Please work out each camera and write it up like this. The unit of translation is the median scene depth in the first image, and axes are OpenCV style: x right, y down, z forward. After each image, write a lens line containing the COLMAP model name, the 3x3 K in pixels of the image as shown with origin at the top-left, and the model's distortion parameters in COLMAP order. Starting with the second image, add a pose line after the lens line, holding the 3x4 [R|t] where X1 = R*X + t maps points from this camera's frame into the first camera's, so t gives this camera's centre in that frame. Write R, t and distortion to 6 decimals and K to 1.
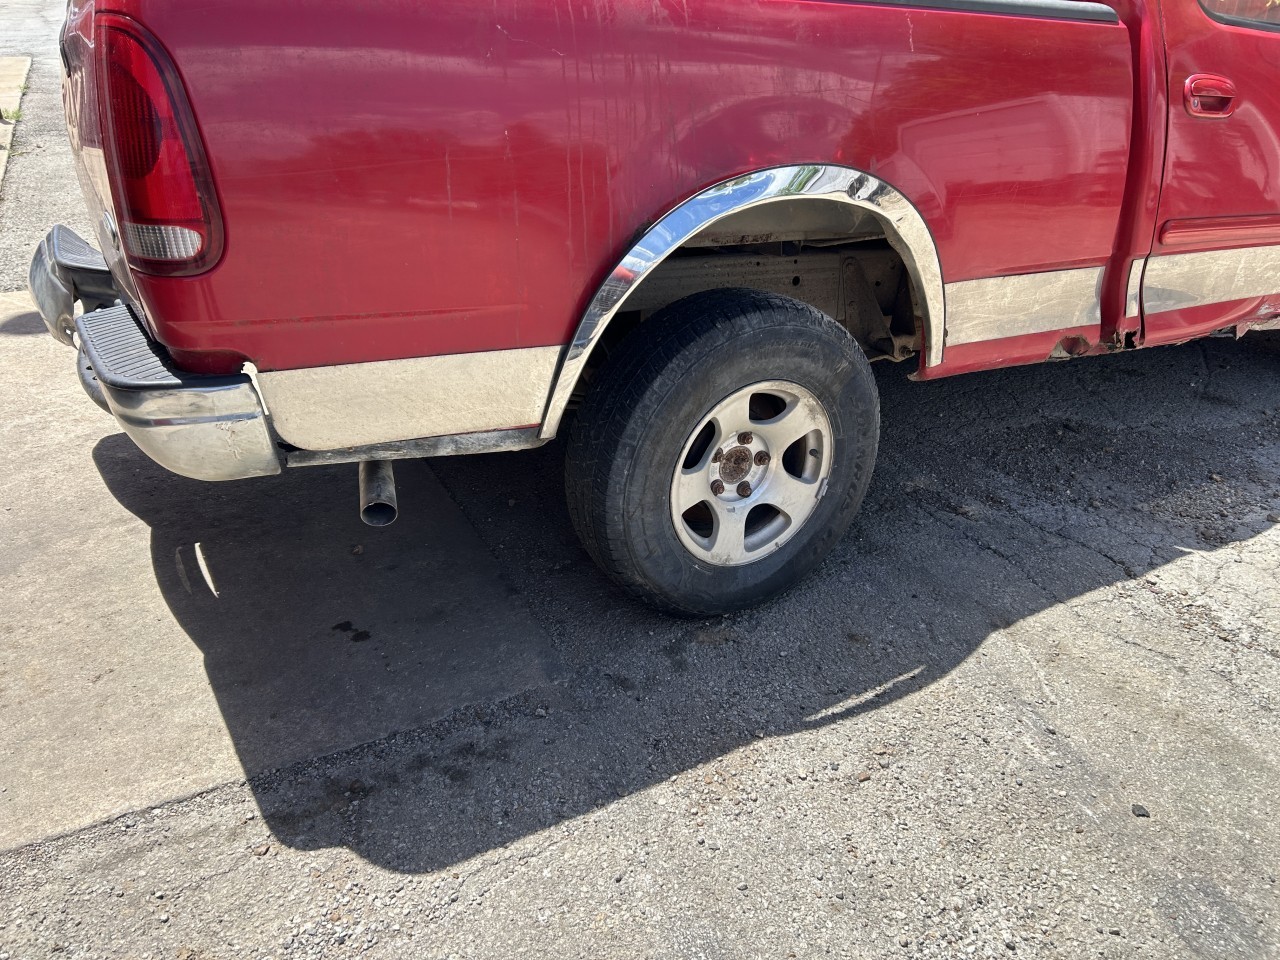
lens RADIAL K [[948.3, 0, 655.5], [0, 948.3, 485.7], [0, 0, 1]] dist [0.063175, -0.072901]
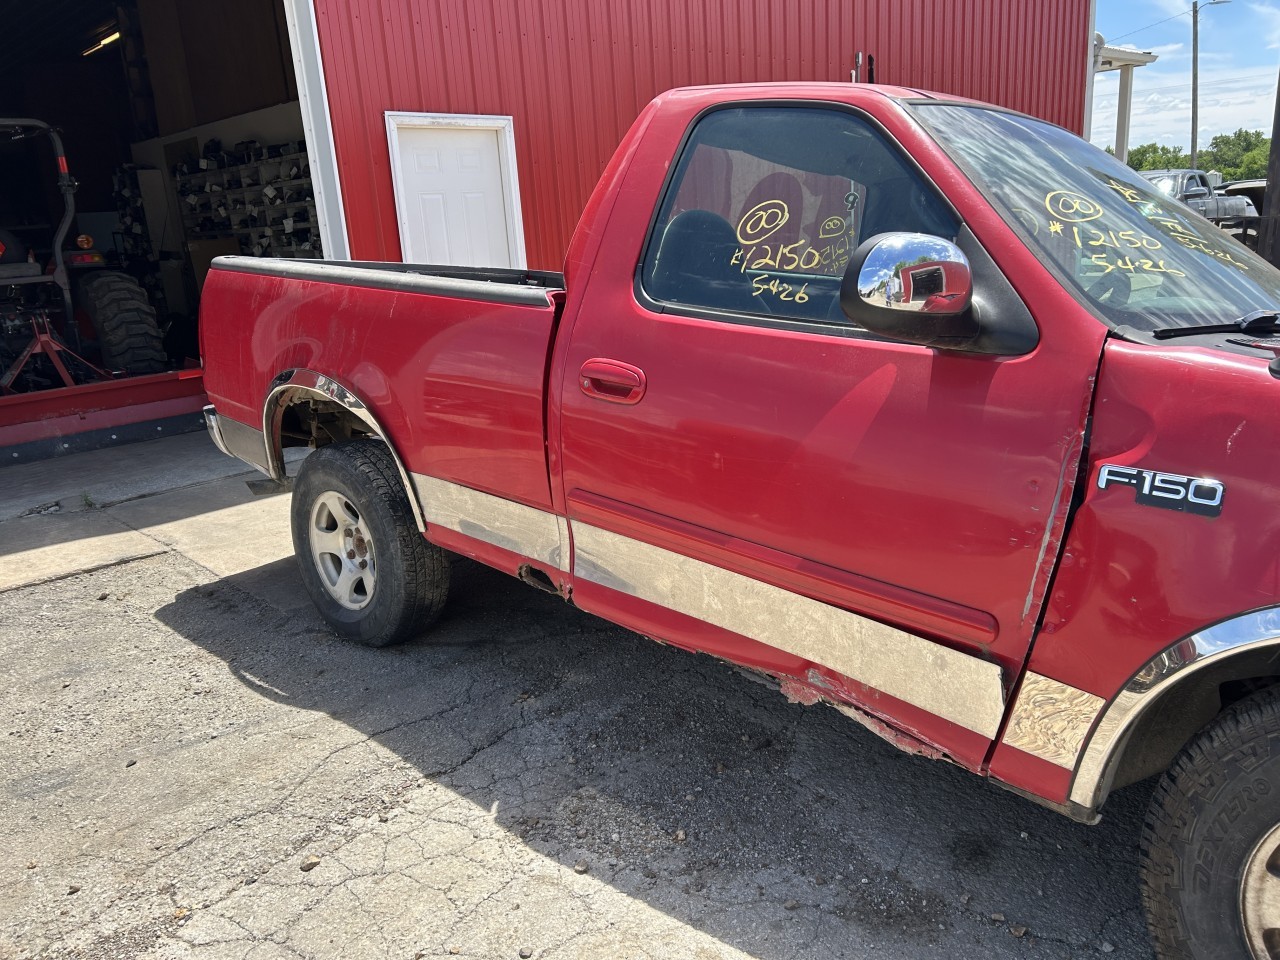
lens RADIAL K [[948.3, 0, 655.5], [0, 948.3, 485.7], [0, 0, 1]] dist [0.063175, -0.072901]
pose [[0.296657, 0.227105, -0.927587, 1.797003], [-0.393835, 0.913962, 0.097814, -0.494346], [0.869993, 0.336299, 0.360575, 0.855103]]
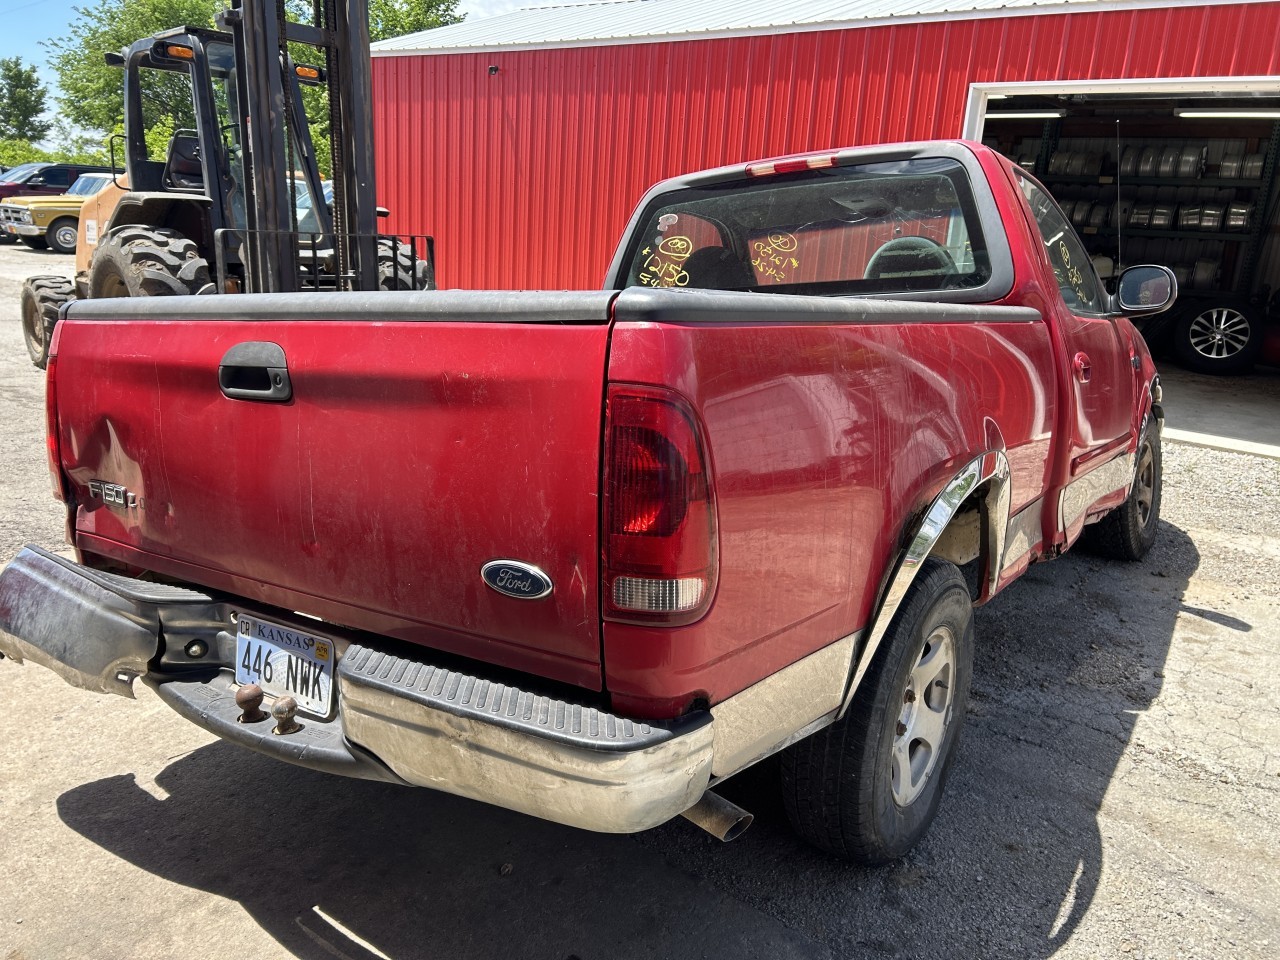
lens RADIAL K [[948.3, 0, 655.5], [0, 948.3, 485.7], [0, 0, 1]] dist [0.063175, -0.072901]
pose [[0.912183, -0.076170, 0.402642, -0.616576], [0.153990, 0.974273, -0.164555, -0.137739], [-0.379749, 0.212107, 0.900445, 0.065040]]
